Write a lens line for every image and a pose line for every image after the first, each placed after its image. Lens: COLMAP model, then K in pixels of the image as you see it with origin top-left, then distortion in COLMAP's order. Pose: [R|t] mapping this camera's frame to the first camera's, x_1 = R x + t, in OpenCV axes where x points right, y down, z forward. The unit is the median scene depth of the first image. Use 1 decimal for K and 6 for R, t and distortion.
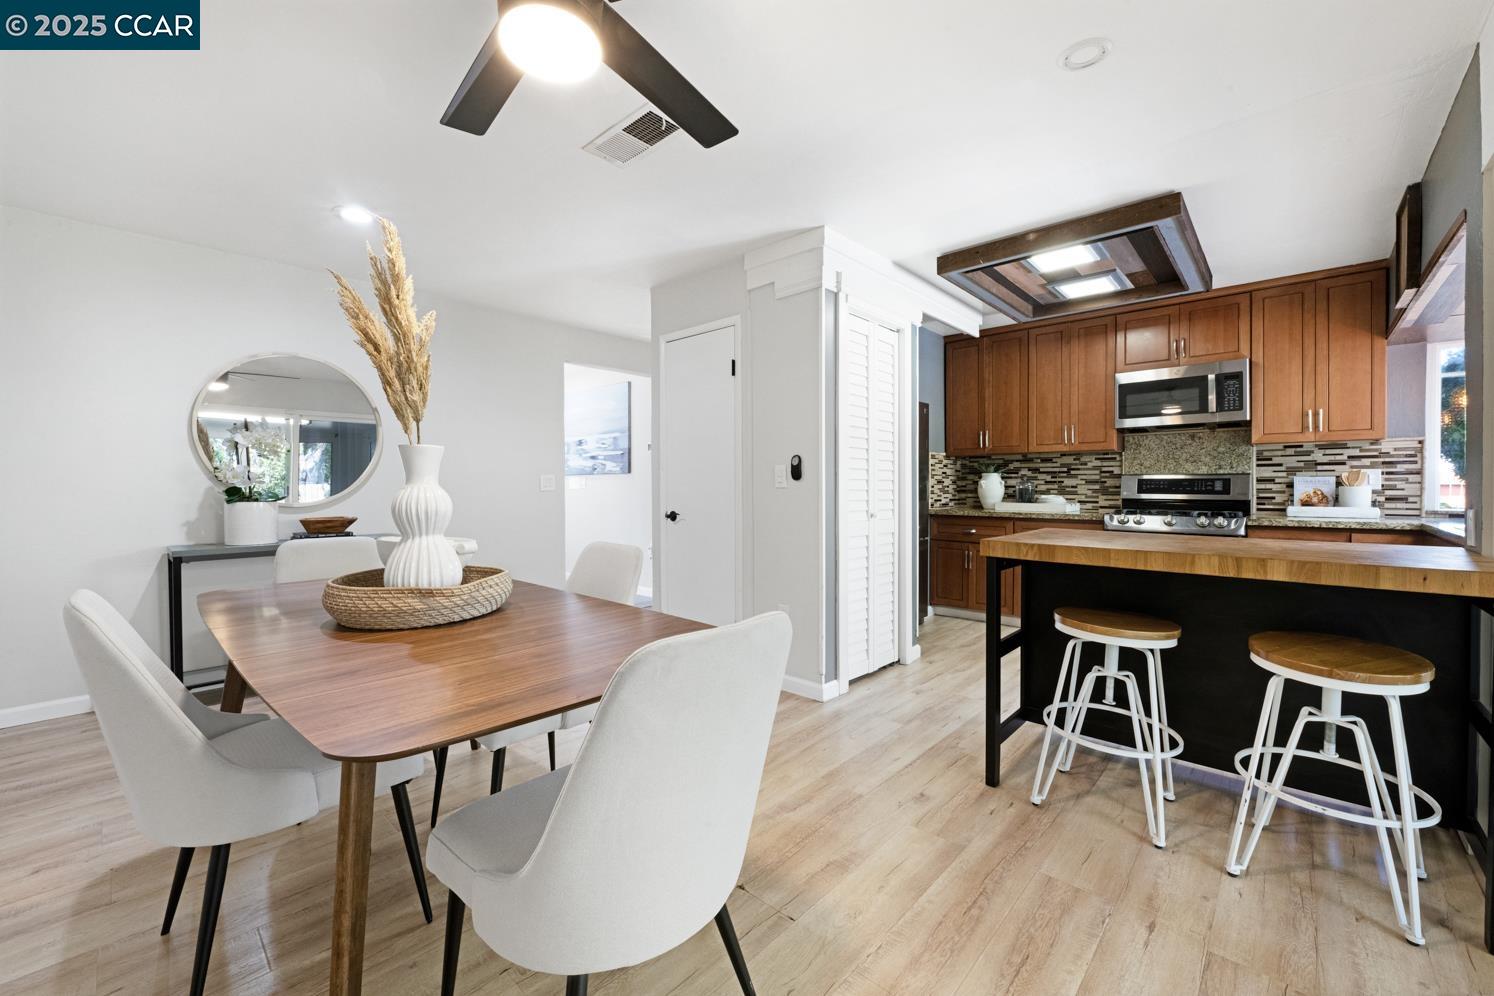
lens RADIAL K [[583.8, 0, 761.9], [0, 583.8, 485.5], [0, 0, 1]] dist [-0.001411, 0.000131]
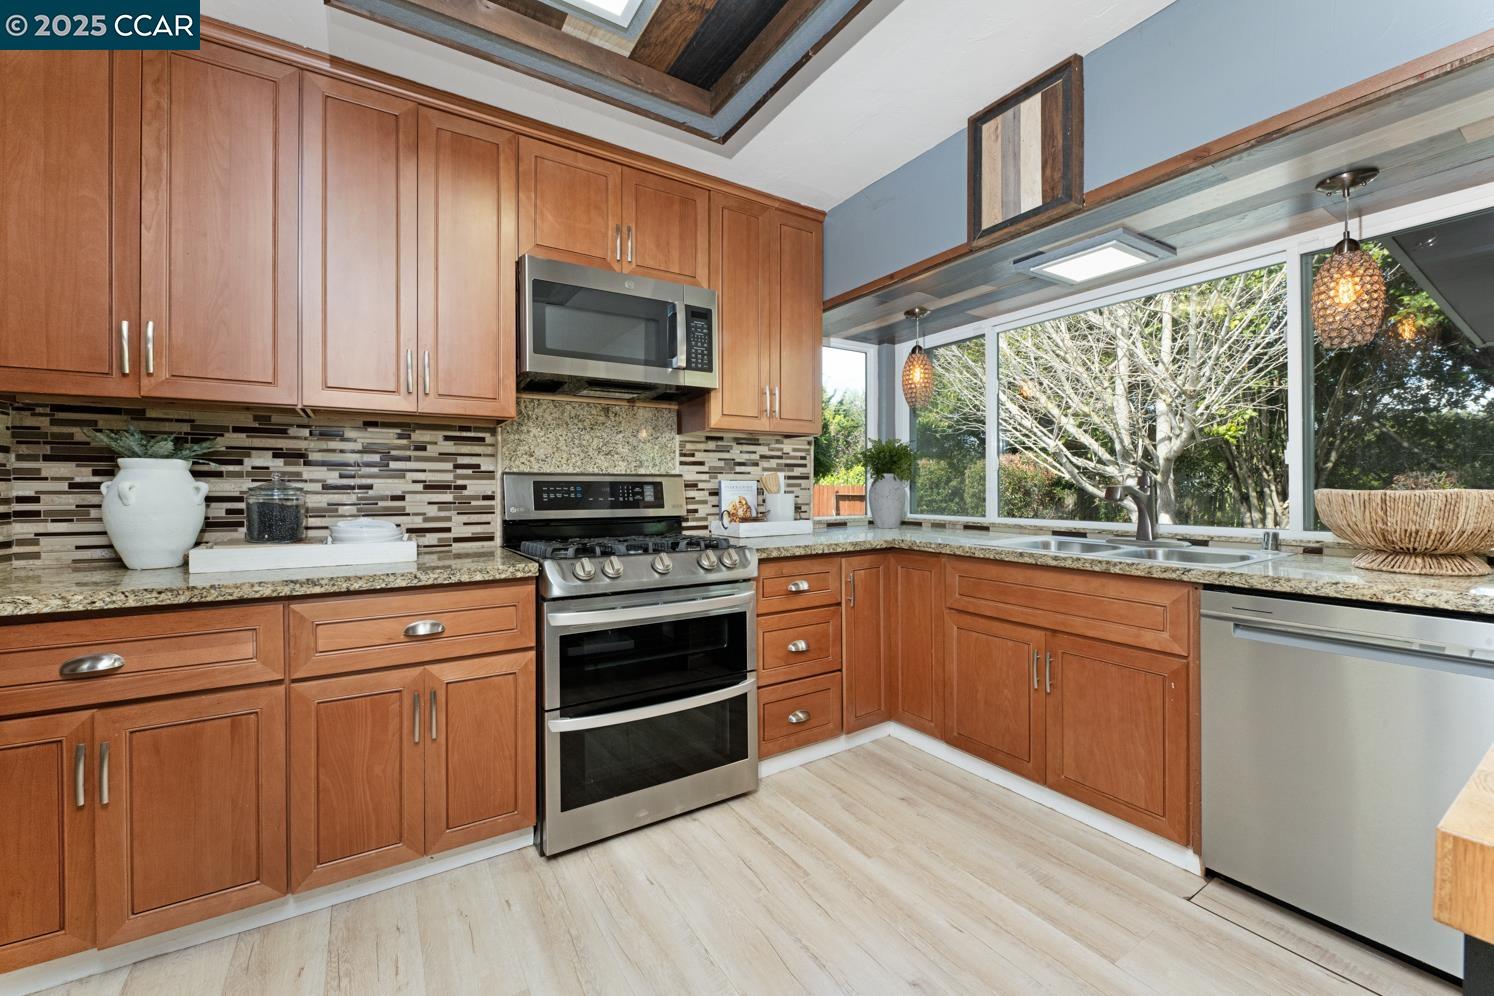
lens RADIAL K [[583.8, 0, 721.3], [0, 583.8, 493.8], [0, 0, 1]] dist [-0.001411, 0.000131]
pose [[0.296893, -0.009848, 0.954860, 0.214704], [0.000865, 0.999949, 0.010044, -0.005697], [-0.954910, -0.002156, 0.296887, 0.740070]]
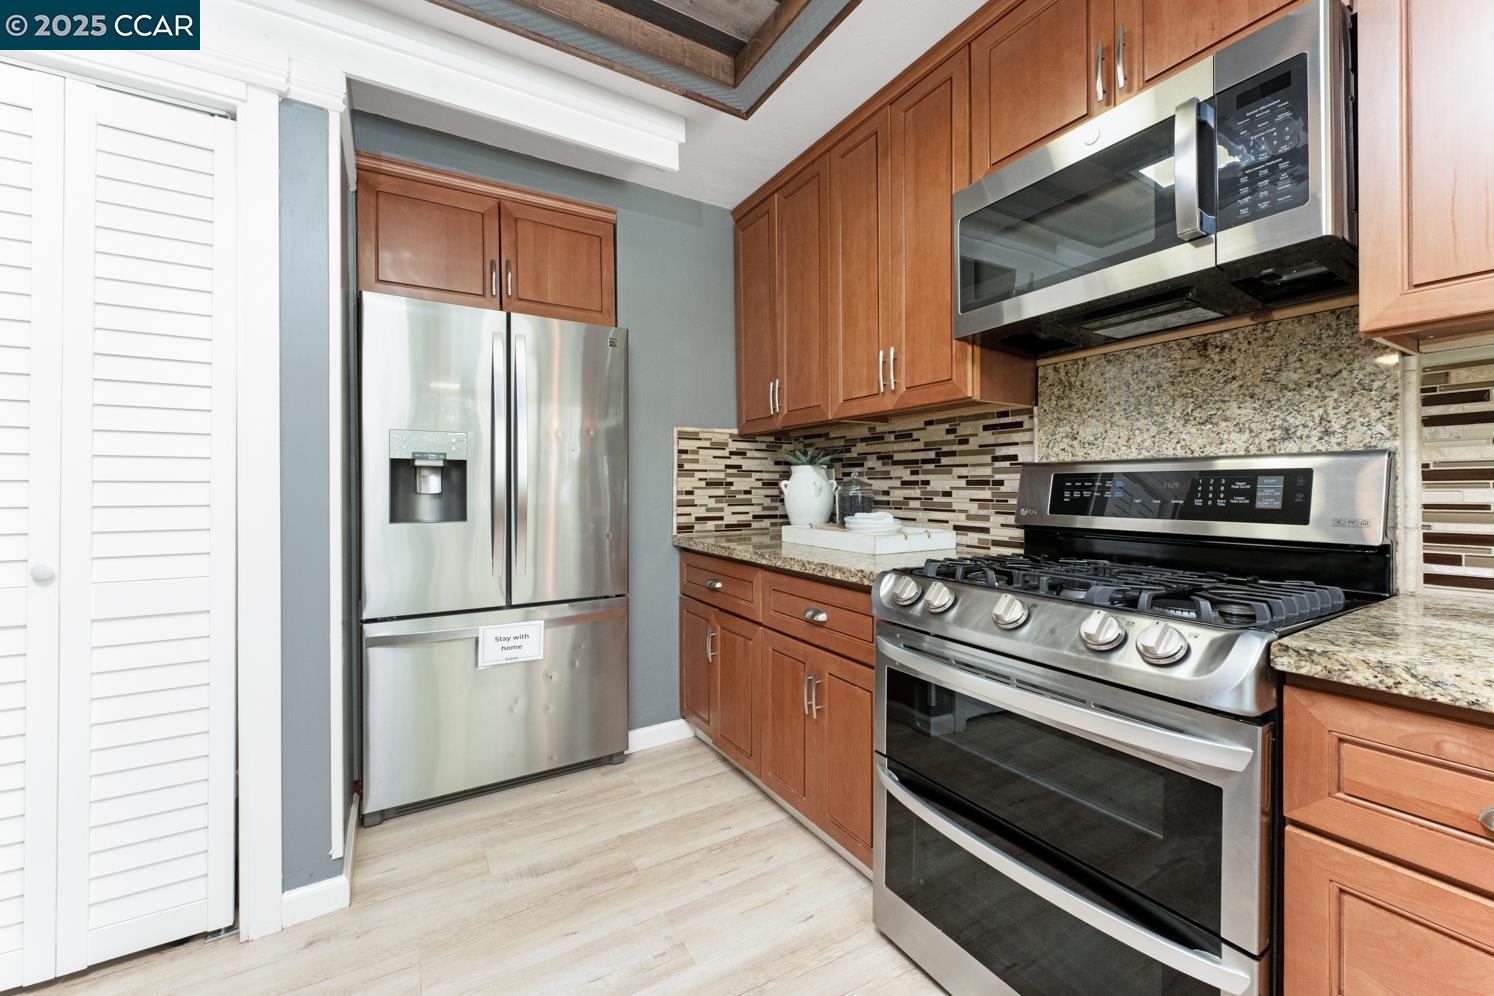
lens RADIAL K [[583.8, 0, 744.0], [0, 583.8, 481.8], [0, 0, 1]] dist [-0.001411, 0.000131]
pose [[0.956017, -0.005901, -0.293253, 0.606125], [0.003600, 0.999958, -0.008383, -0.004074], [0.293290, 0.006958, 0.955998, 0.623768]]
